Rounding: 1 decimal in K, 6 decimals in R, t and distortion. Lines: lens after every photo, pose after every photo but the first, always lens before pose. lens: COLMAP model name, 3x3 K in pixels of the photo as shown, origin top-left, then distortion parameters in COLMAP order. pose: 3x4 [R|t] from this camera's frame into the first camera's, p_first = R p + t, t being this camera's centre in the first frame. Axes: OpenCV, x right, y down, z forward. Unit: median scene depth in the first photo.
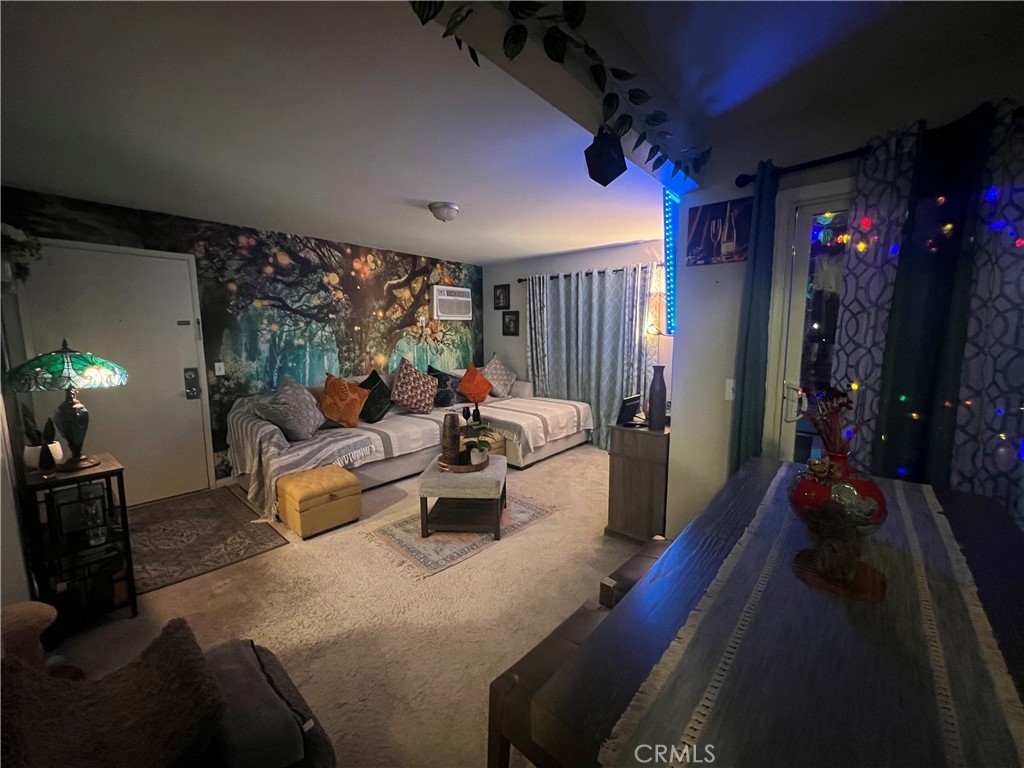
lens RADIAL K [[409.0, 0, 514.8], [0, 409.0, 380.1], [0, 0, 1]] dist [-0.000590, 0.000599]
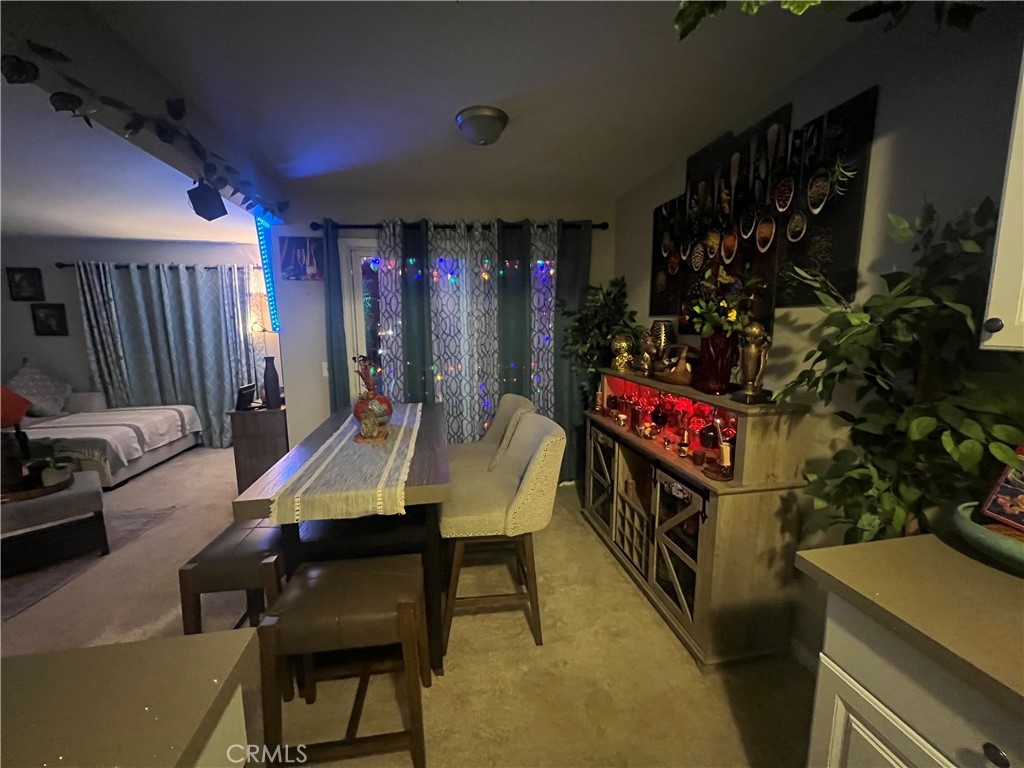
lens RADIAL K [[409.0, 0, 509.9], [0, 409.0, 382.3], [0, 0, 1]] dist [-0.000590, 0.000599]
pose [[0.636965, -0.109641, 0.763056, -0.076001], [0.098411, 0.993301, 0.060574, 0.021162], [-0.764585, 0.036510, 0.643488, -0.194571]]
